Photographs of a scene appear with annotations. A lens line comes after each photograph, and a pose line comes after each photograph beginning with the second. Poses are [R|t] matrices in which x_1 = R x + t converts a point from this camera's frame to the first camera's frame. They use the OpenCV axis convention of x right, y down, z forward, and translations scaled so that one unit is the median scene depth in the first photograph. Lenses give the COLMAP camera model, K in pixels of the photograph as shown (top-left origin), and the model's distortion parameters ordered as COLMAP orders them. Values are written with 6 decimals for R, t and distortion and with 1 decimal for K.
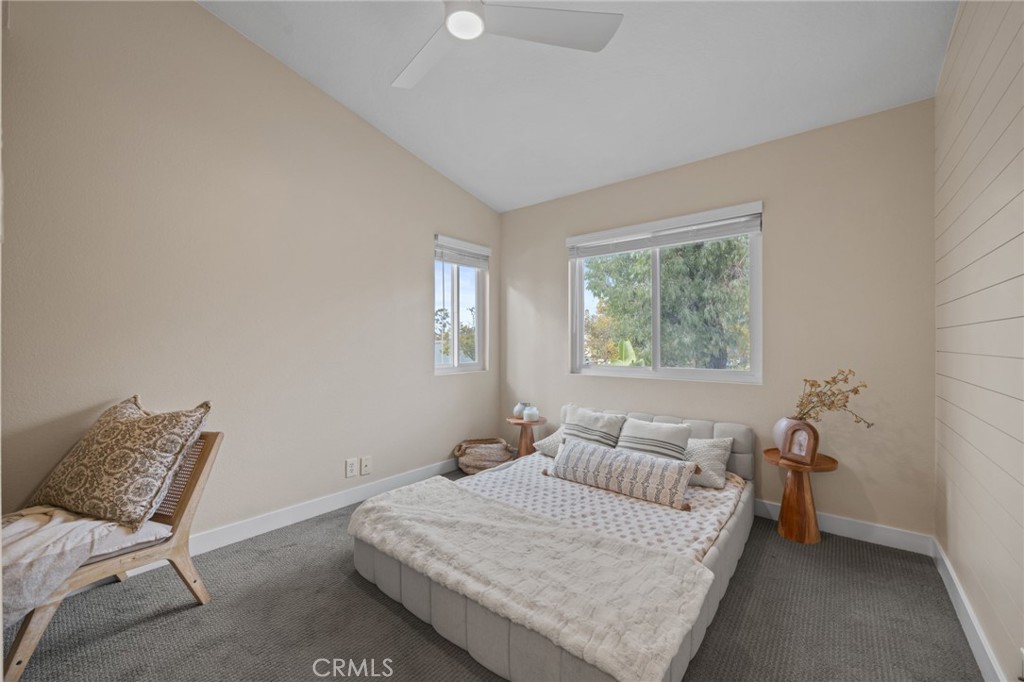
lens RADIAL K [[394.6, 0, 516.2], [0, 394.6, 343.1], [0, 0, 1]] dist [-0.001089, 0.000124]
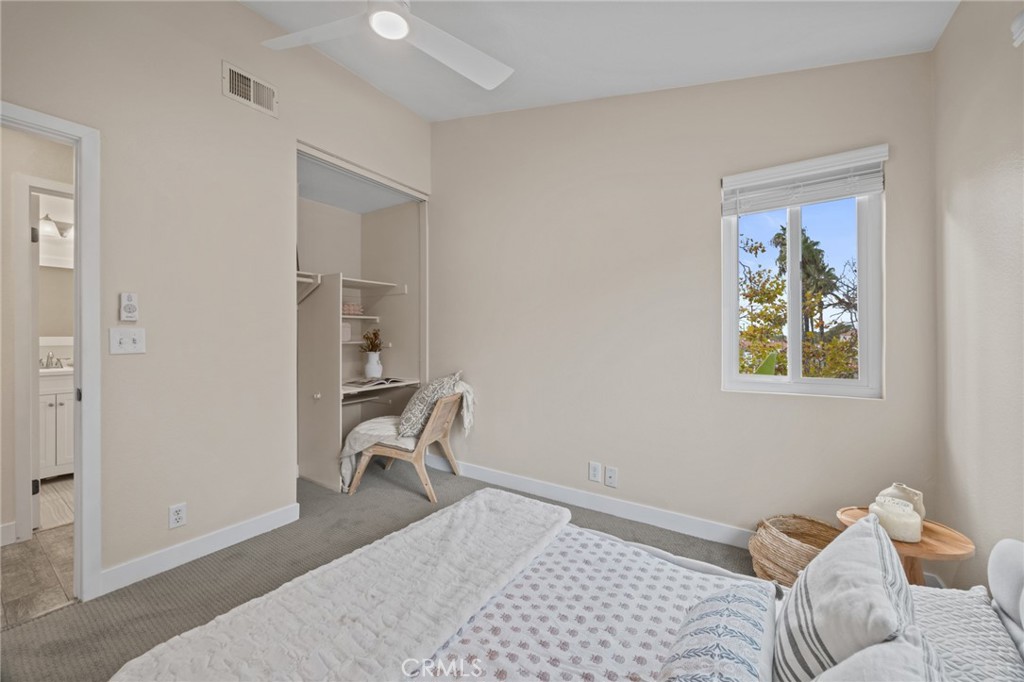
lens RADIAL K [[394.6, 0, 513.5], [0, 394.6, 337.0], [0, 0, 1]] dist [-0.001089, 0.000124]
pose [[0.092660, -0.002409, -0.995695, 0.520122], [-0.002710, 0.999993, -0.002672, -0.007353], [0.995694, 0.002946, 0.092653, 0.721971]]
